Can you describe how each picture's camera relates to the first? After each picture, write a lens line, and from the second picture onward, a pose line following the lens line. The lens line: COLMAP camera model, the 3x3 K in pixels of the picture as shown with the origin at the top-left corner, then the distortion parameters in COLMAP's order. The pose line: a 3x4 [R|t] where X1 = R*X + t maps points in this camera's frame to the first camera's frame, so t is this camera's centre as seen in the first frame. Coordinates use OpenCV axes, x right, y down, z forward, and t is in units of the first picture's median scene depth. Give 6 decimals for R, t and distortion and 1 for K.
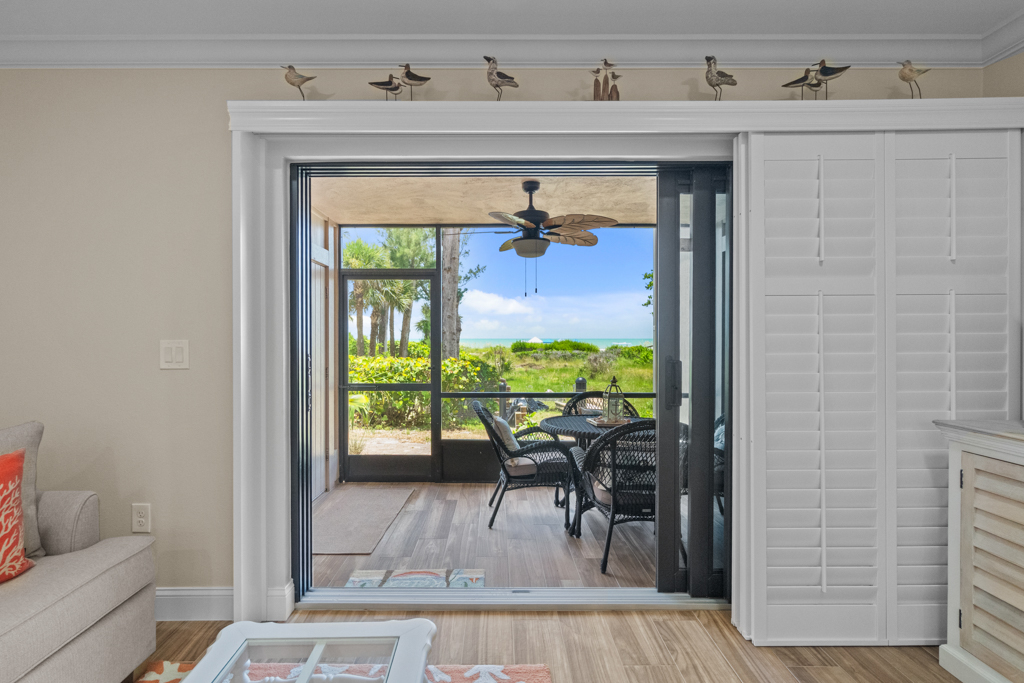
lens RADIAL K [[507.4, 0, 499.8], [0, 507.4, 340.8], [0, 0, 1]] dist [0.001165, 0.000571]
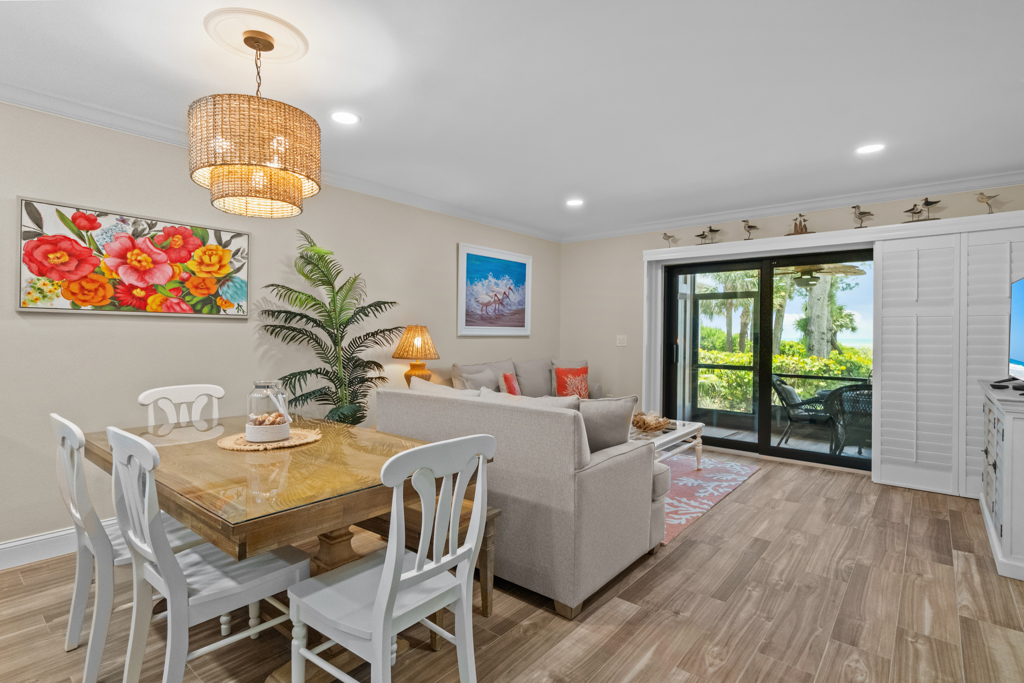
lens RADIAL K [[505.6, 0, 495.0], [0, 505.6, 337.0], [0, 0, 1]] dist [-0.001206, 0.000615]
pose [[0.752328, 0.013171, -0.658657, 0.100987], [-0.015484, 0.999877, 0.002309, 0.001785], [0.658607, 0.008461, 0.752440, -0.237764]]
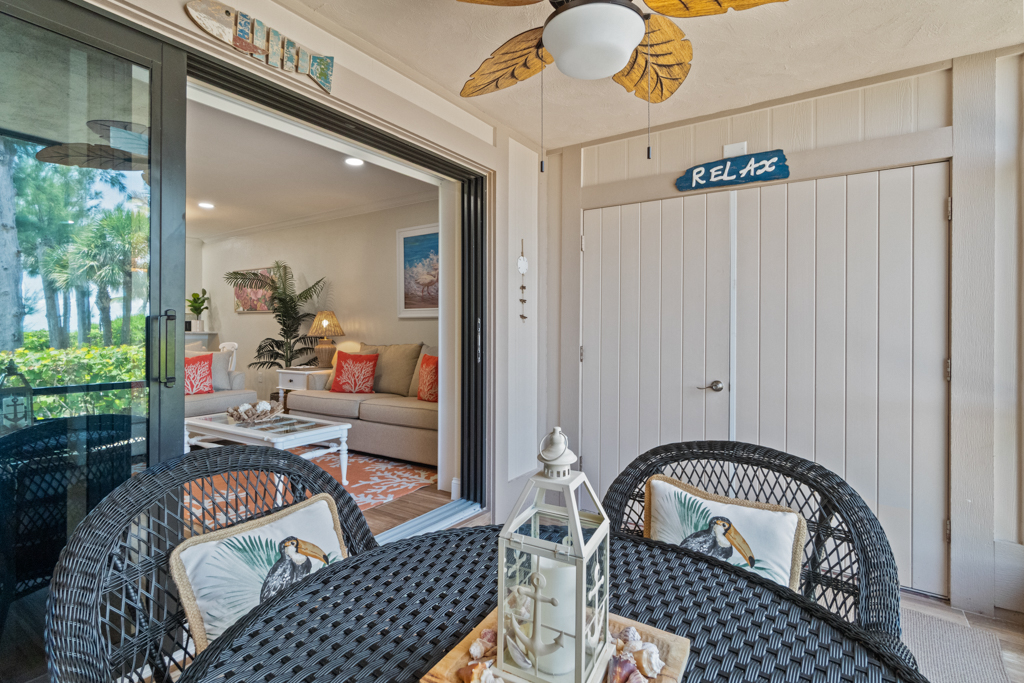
lens RADIAL K [[496.3, 0, 498.3], [0, 496.3, 328.5], [0, 0, 1]] dist [-0.001169, 0.000590]
pose [[-0.566422, -0.001601, -0.824114, 0.108662], [-0.005660, 0.999982, 0.001947, 0.008918], [0.824096, 0.005767, -0.566421, 0.305821]]
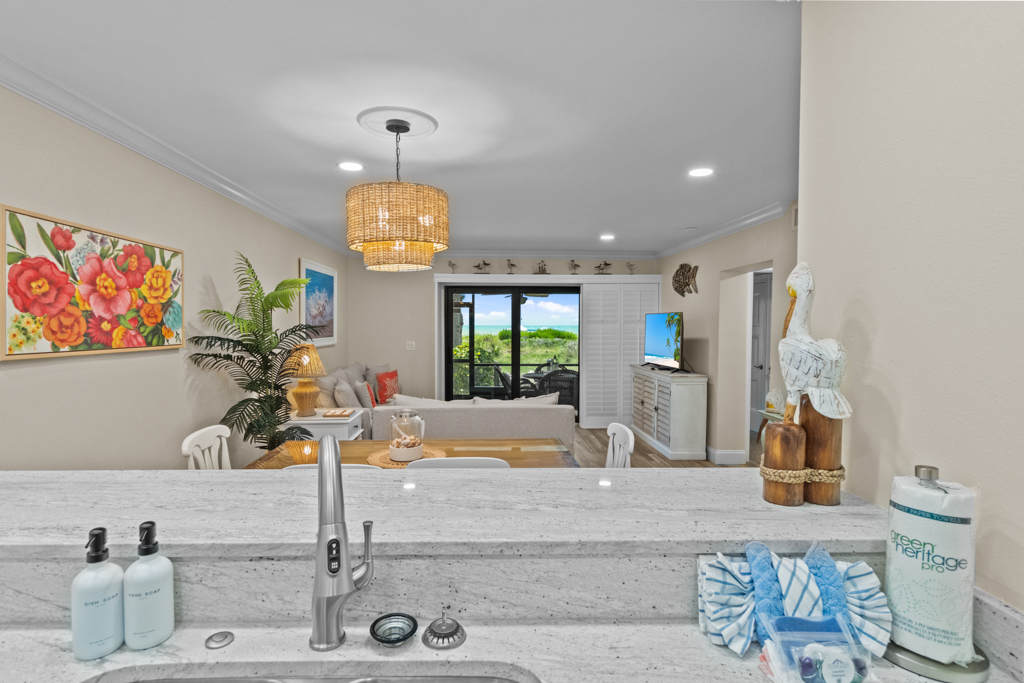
lens RADIAL K [[499.3, 0, 493.3], [0, 499.3, 340.8], [0, 0, 1]] dist [0.003041, 0.000154]
pose [[0.999866, 0.003075, 0.016051, -0.026100], [-0.003494, 0.999654, 0.026085, -0.014544], [-0.015965, -0.026137, 0.999531, -0.355574]]
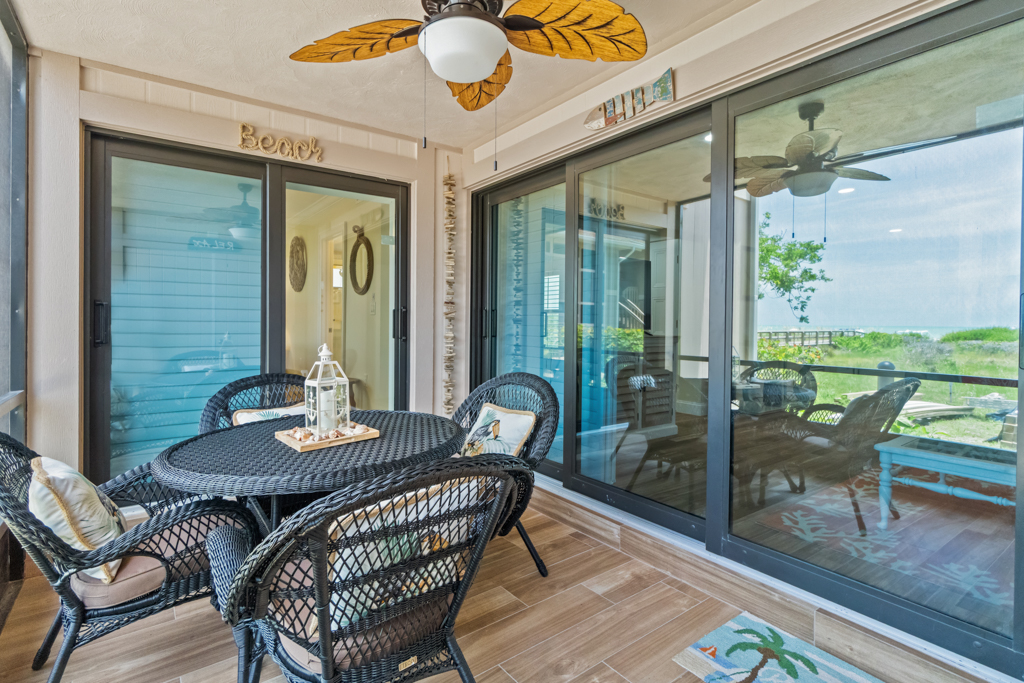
lens RADIAL K [[496.3, 0, 498.3], [0, 496.3, 328.5], [0, 0, 1]] dist [-0.001169, 0.000590]
pose [[-0.582384, -0.016473, 0.812747, -0.080674], [-0.003880, 0.999840, 0.017485, 0.012417], [-0.812905, 0.007030, -0.582355, 0.323531]]
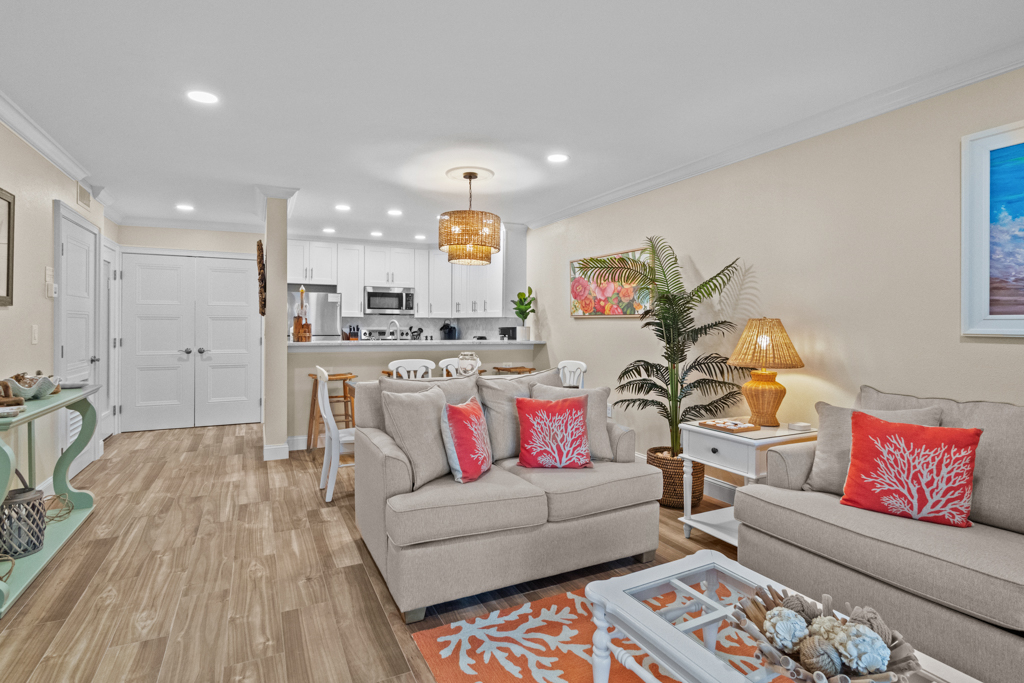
lens RADIAL K [[501.7, 0, 497.5], [0, 501.7, 322.2], [0, 0, 1]] dist [-0.001998, -0.000309]
pose [[-0.902439, -0.008167, -0.430740, 0.055734], [-0.009639, 0.999953, 0.001236, -0.001136], [0.430709, 0.005267, -0.902475, 0.111429]]
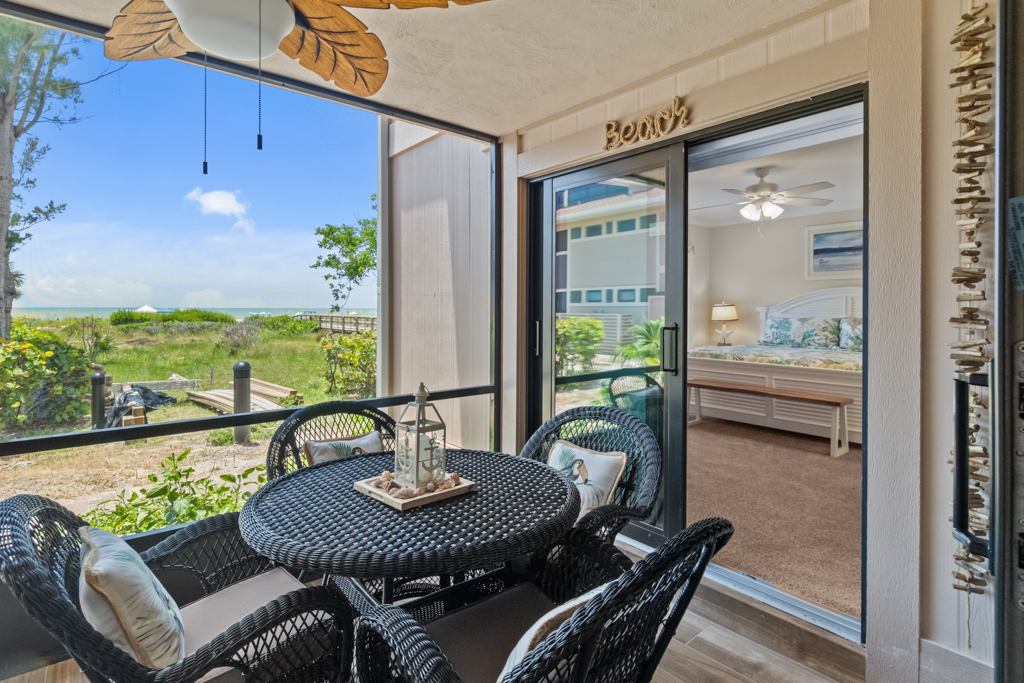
lens RADIAL K [[506.2, 0, 492.5], [0, 506.2, 309.3], [0, 0, 1]] dist [-0.001242, -0.000721]
pose [[0.782815, 0.000757, 0.622254, -0.002318], [0.000341, 0.999999, -0.001645, 0.001332], [-0.622254, 0.001500, 0.782814, 0.170080]]
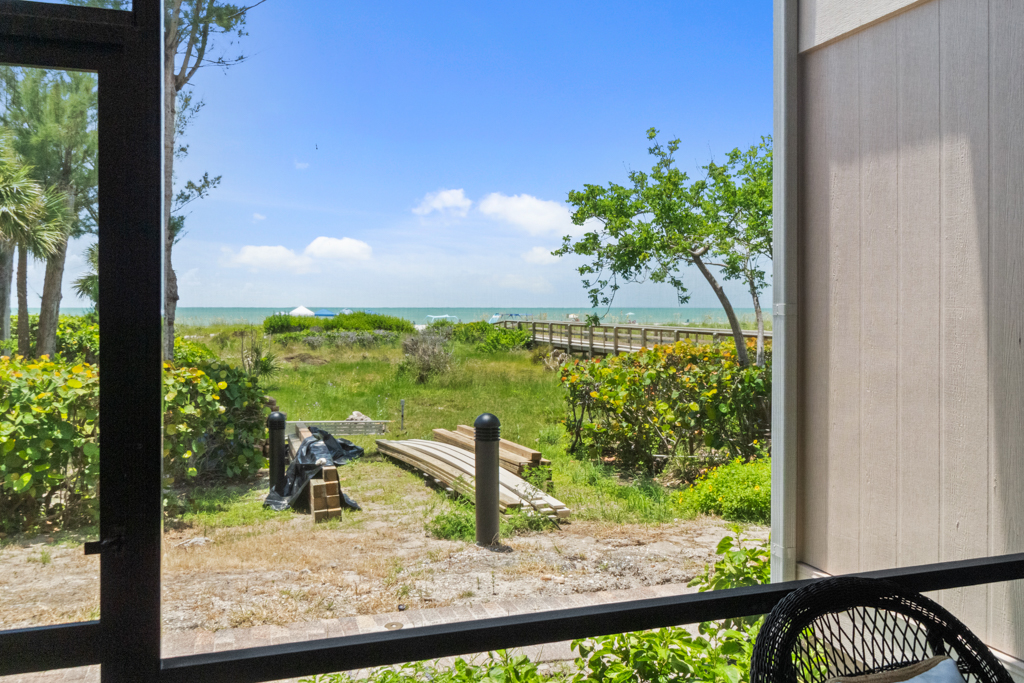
lens RADIAL K [[801.9, 0, 496.7], [0, 801.9, 314.6], [0, 0, 1]] dist [0.005336, -0.001100]
pose [[0.950904, -0.002254, 0.309477, -0.031735], [0.000883, 0.999989, 0.004568, -0.011392], [-0.309484, -0.004071, 0.950896, 0.243708]]
